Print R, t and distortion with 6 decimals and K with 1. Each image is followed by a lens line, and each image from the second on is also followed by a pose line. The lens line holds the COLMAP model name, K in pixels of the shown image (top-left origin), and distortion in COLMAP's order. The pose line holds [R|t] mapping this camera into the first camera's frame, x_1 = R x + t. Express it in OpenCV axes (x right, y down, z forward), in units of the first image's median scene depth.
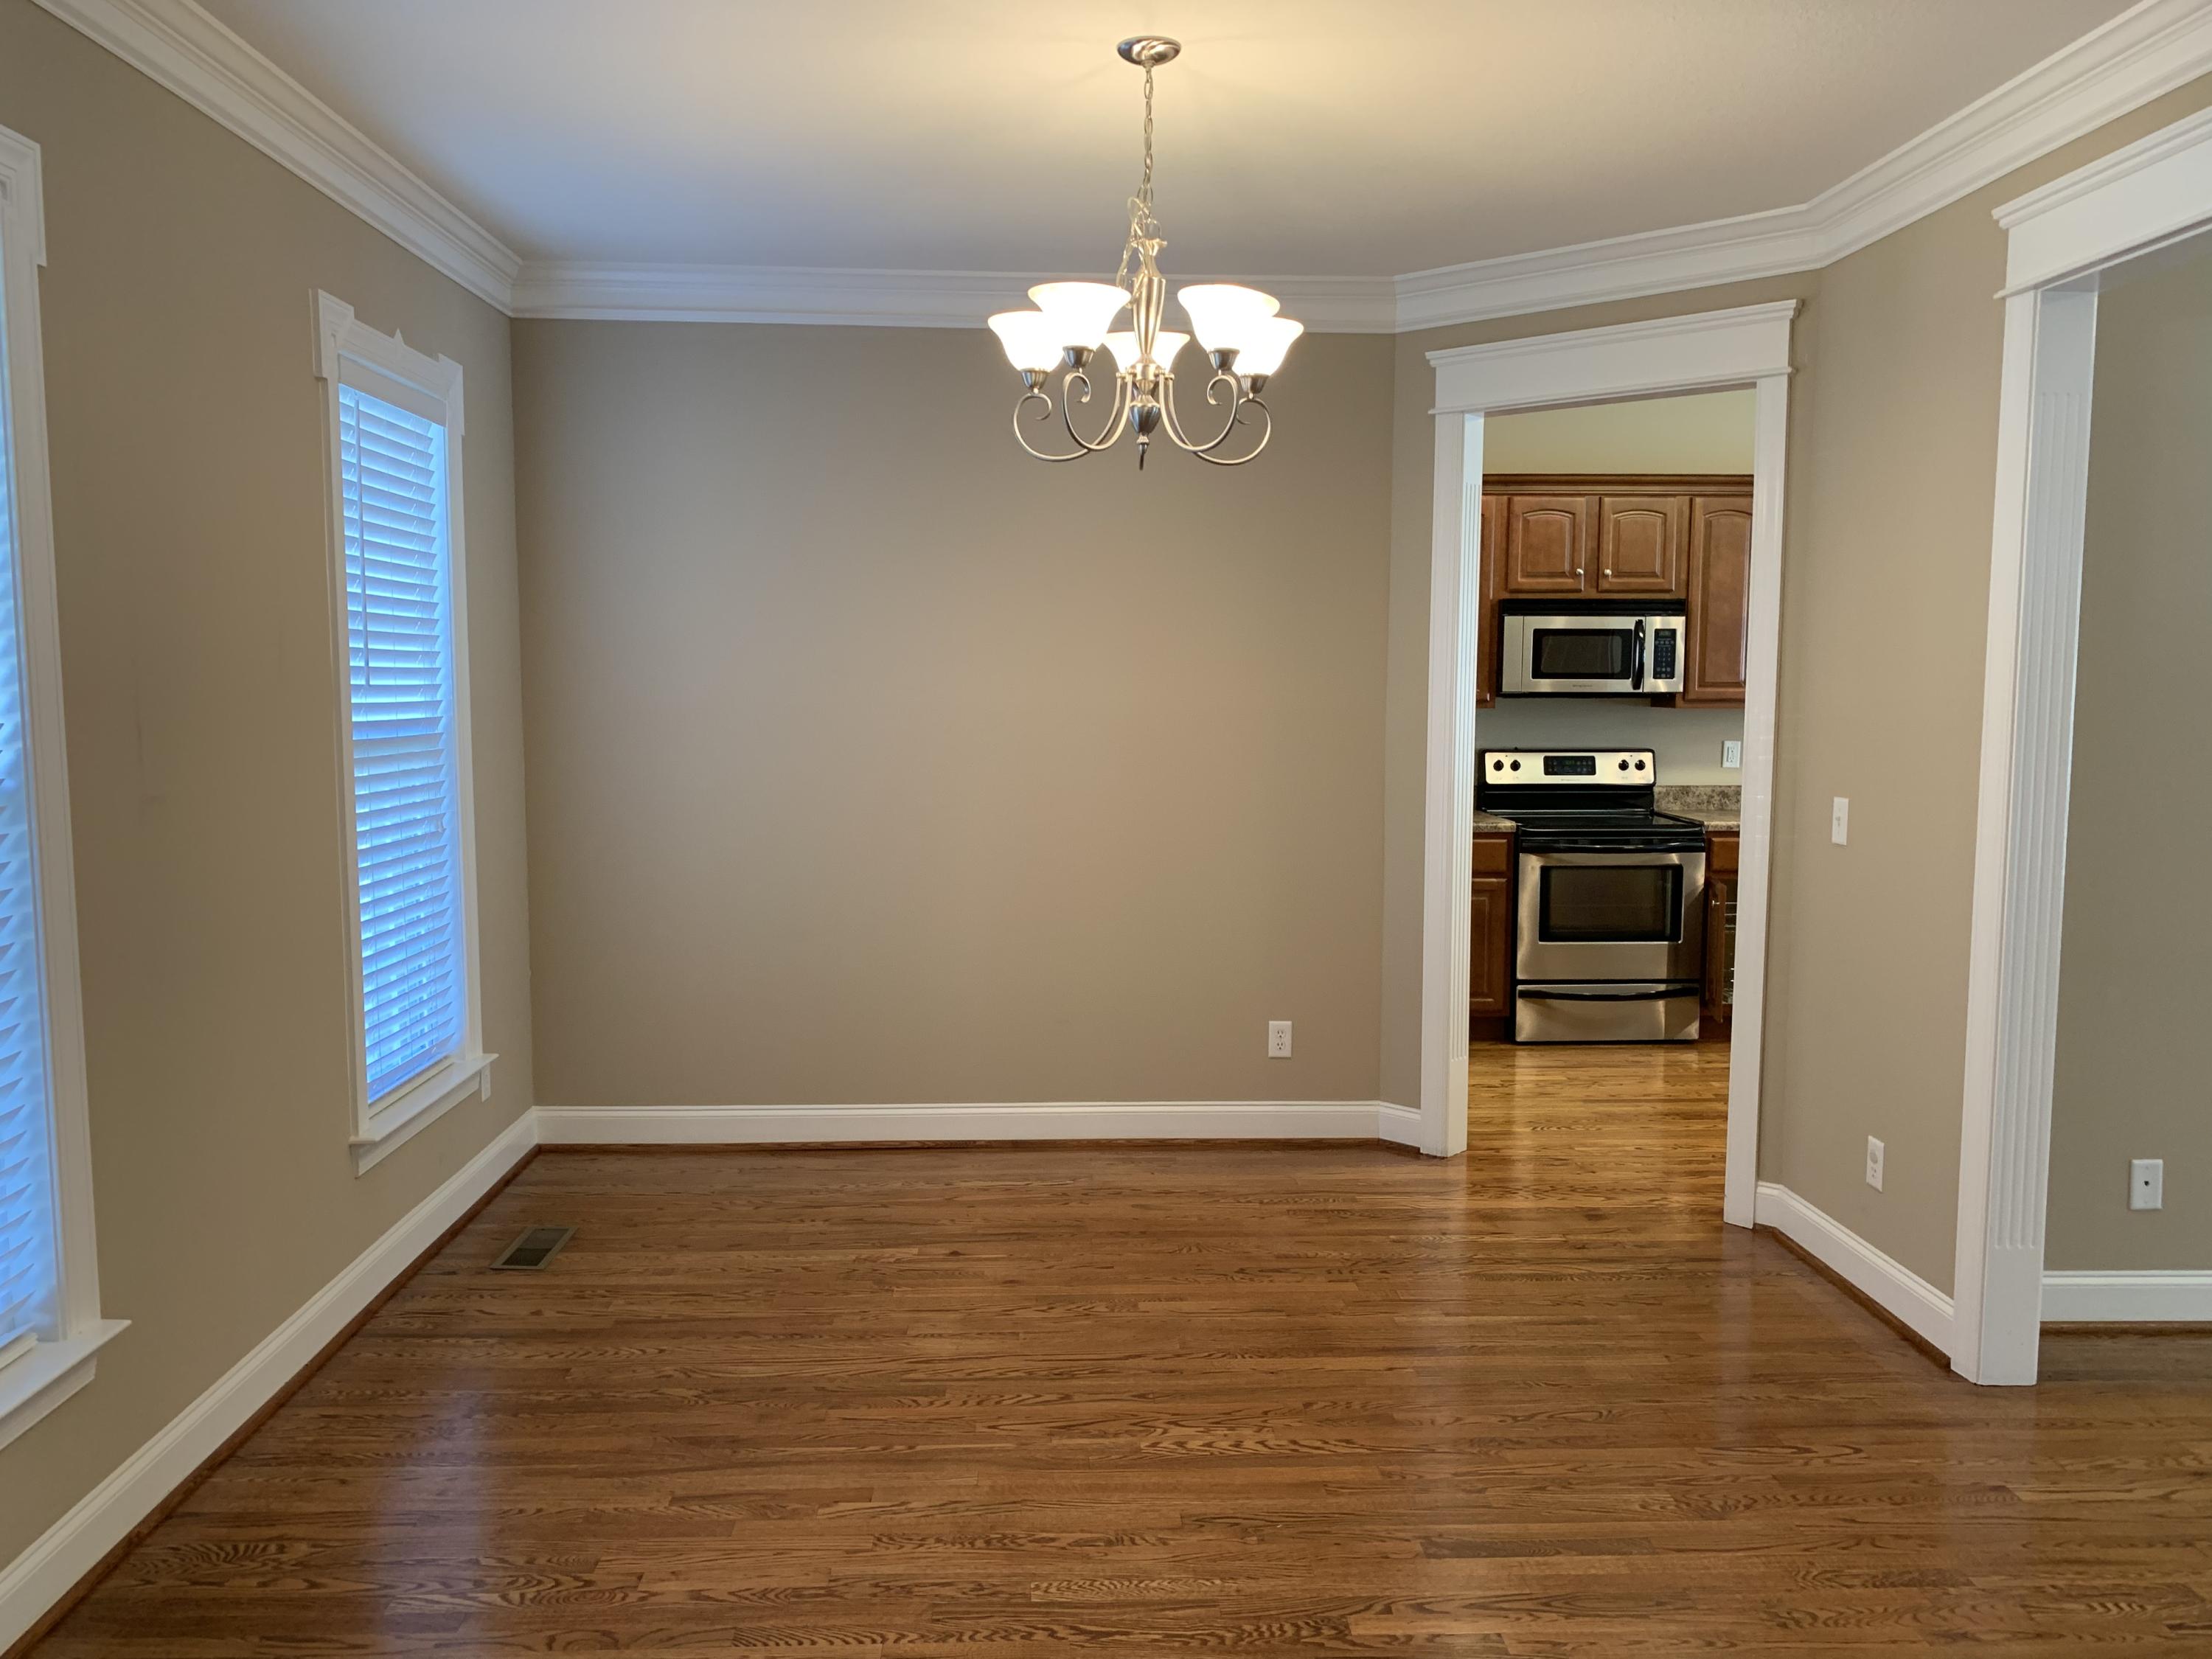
lens RADIAL K [[1681.4, 0, 1043.9], [0, 1681.4, 827.1], [0, 0, 1]] dist [0.001760, 0.003757]
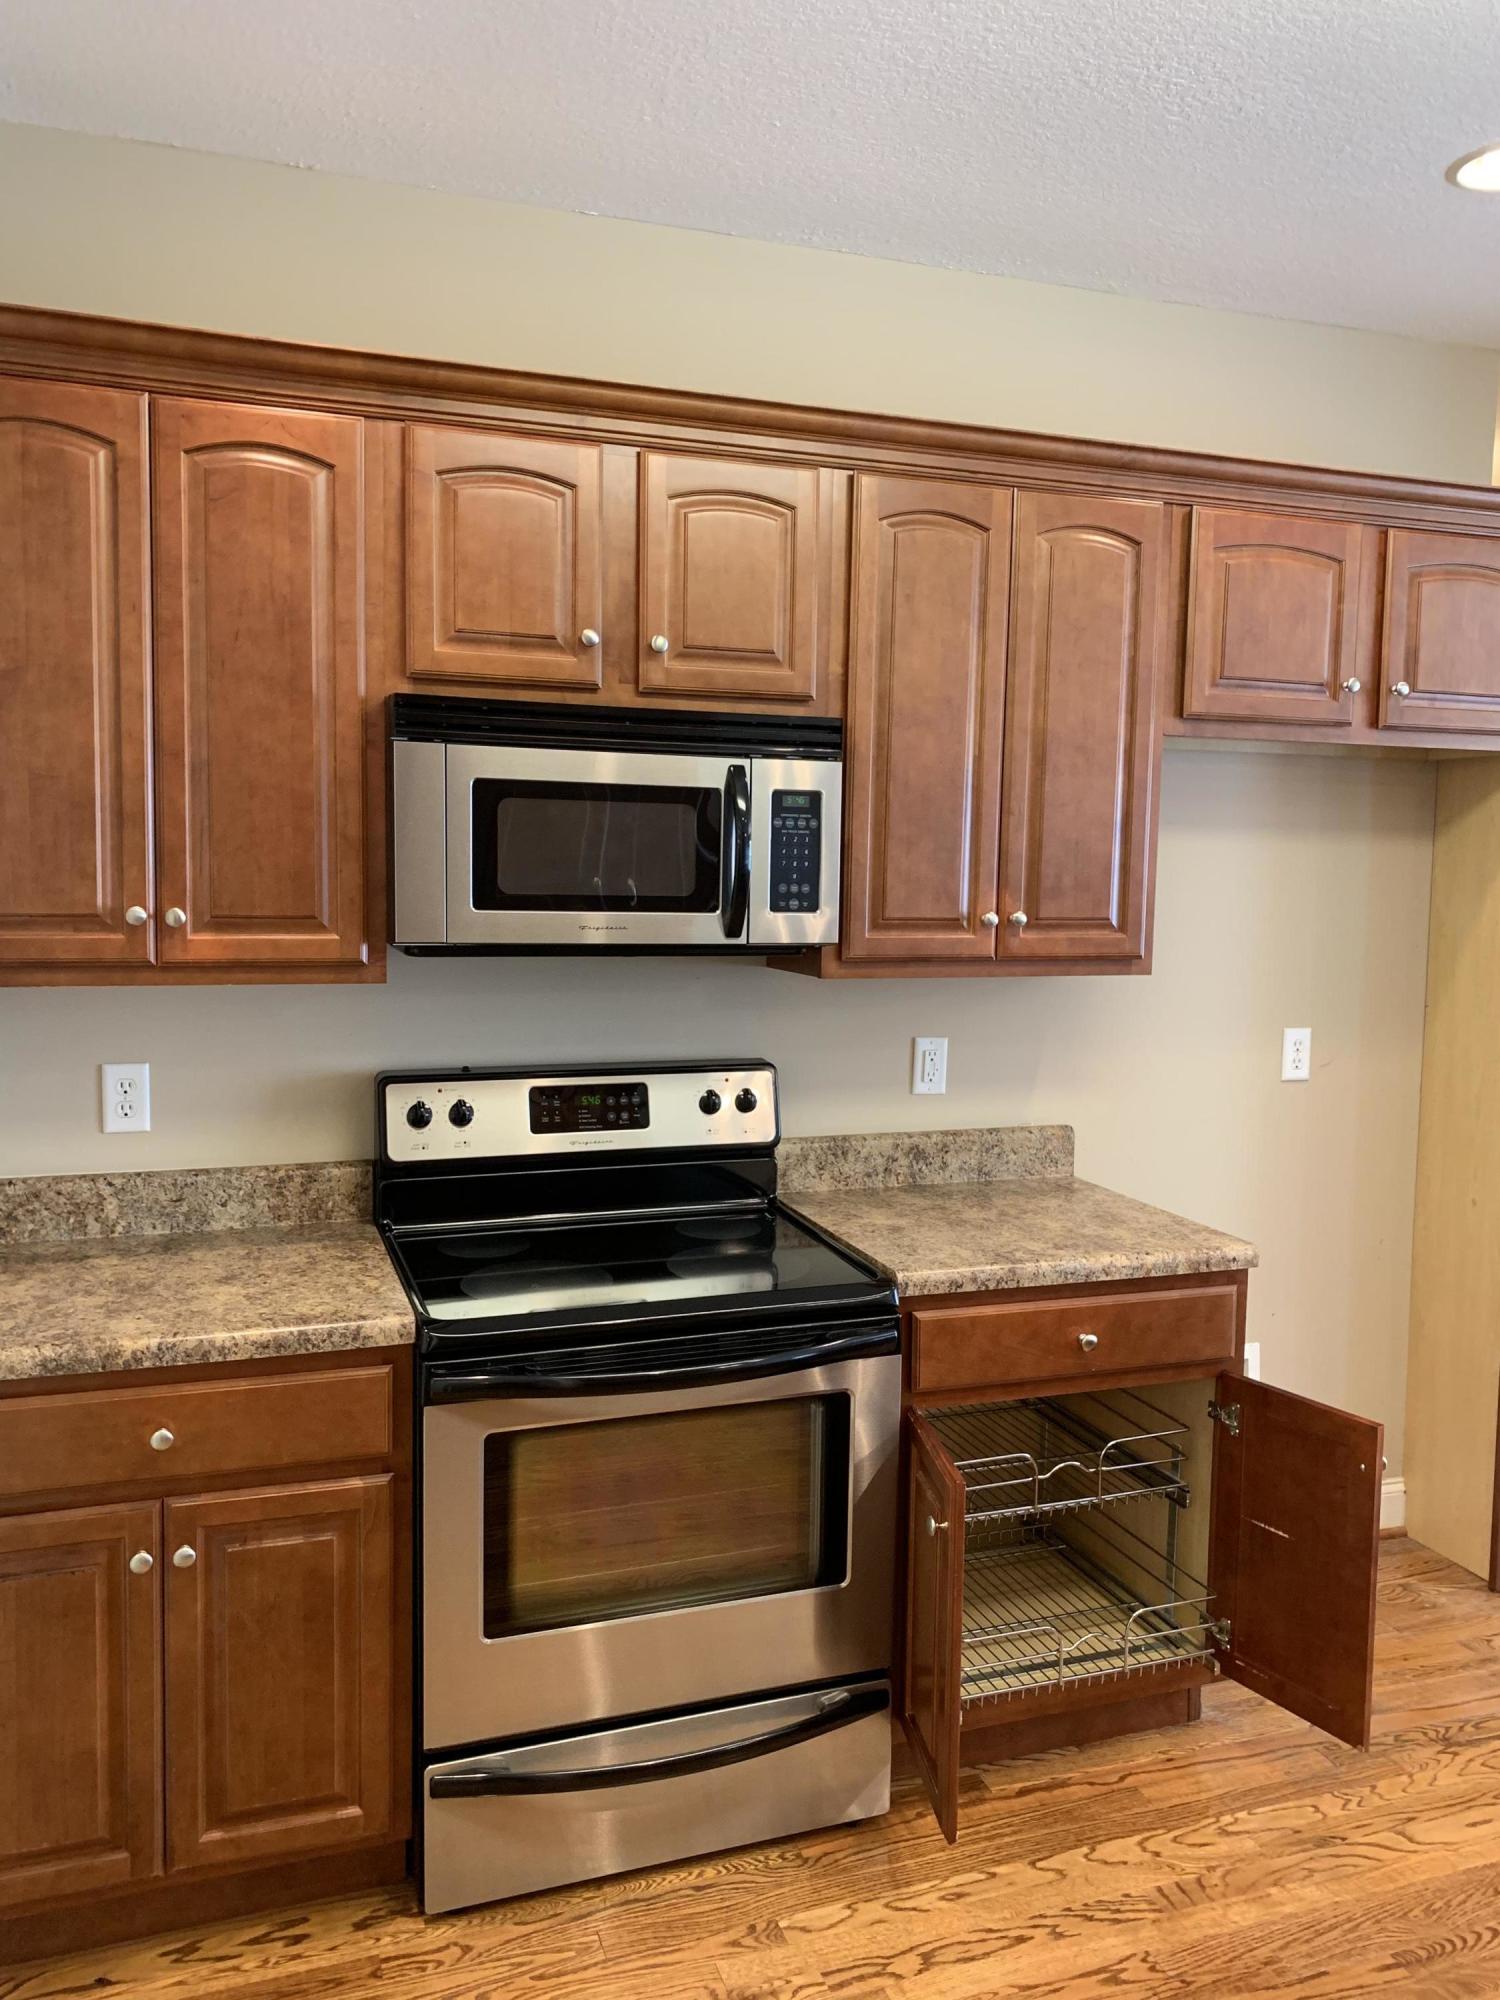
lens RADIAL K [[1520.2, 0, 744.6], [0, 1520.2, 999.2], [0, 0, 1]] dist [0.001760, 0.003757]
pose [[0.946402, -0.014558, 0.322664, 0.236236], [0.014575, 0.999891, 0.002363, -0.067583], [-0.322663, 0.002467, 0.946511, 0.650886]]
